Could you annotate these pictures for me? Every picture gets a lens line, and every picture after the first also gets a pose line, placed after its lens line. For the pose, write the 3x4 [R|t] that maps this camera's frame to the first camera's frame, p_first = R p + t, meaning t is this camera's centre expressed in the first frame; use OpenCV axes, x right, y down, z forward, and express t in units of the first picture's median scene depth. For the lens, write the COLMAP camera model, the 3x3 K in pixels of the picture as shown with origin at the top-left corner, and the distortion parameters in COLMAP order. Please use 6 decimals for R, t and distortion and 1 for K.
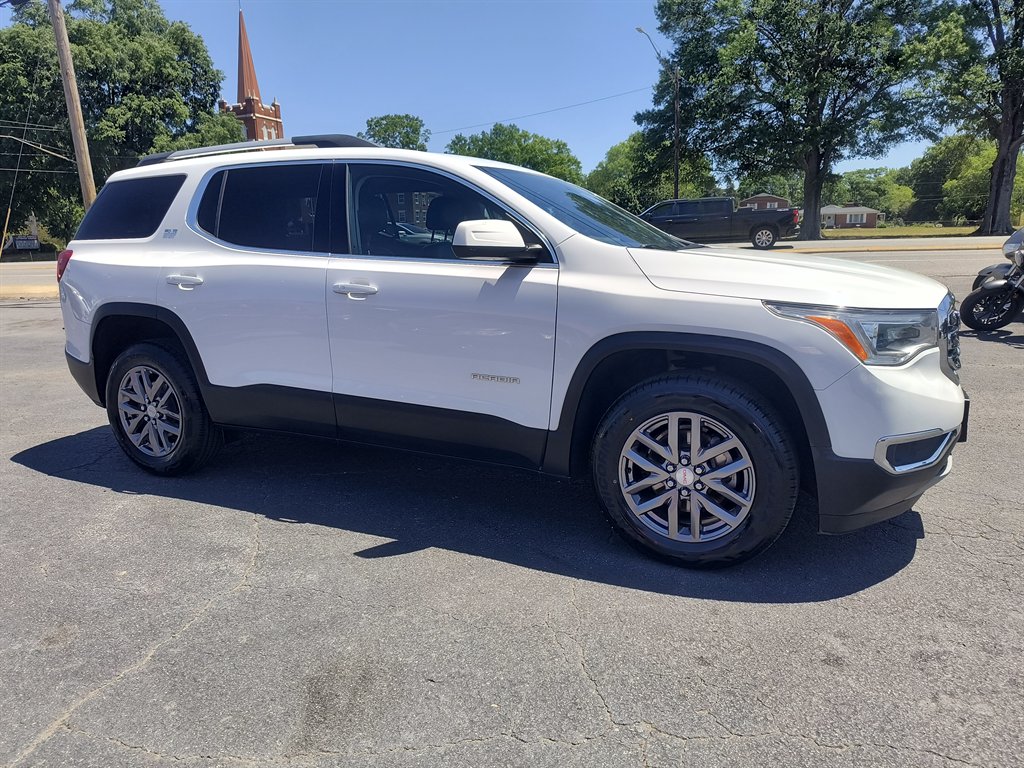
lens RADIAL K [[700.9, 0, 515.3], [0, 700.9, 380.9], [0, 0, 1]] dist [0.036030, -0.030005]
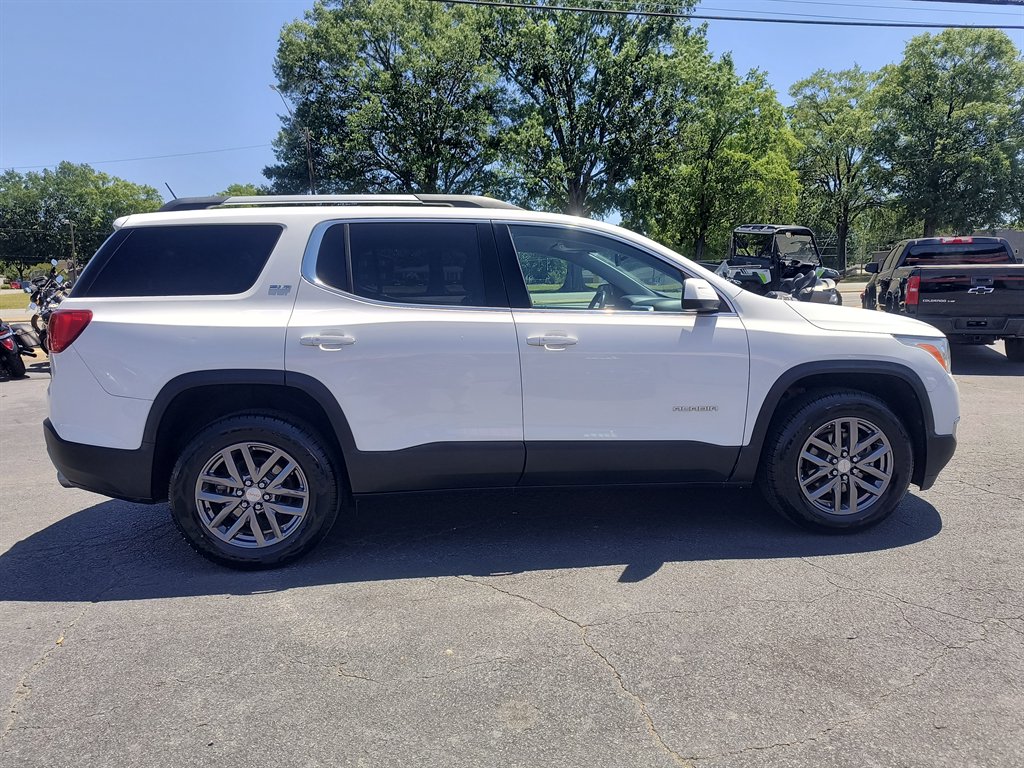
lens RADIAL K [[700.9, 0, 510.8], [0, 700.9, 383.9], [0, 0, 1]] dist [0.036030, -0.030005]
pose [[0.855006, -0.069344, 0.513961, -0.700355], [0.105697, 0.993520, -0.041788, -0.022502], [-0.507733, 0.090053, 0.856795, 0.100880]]
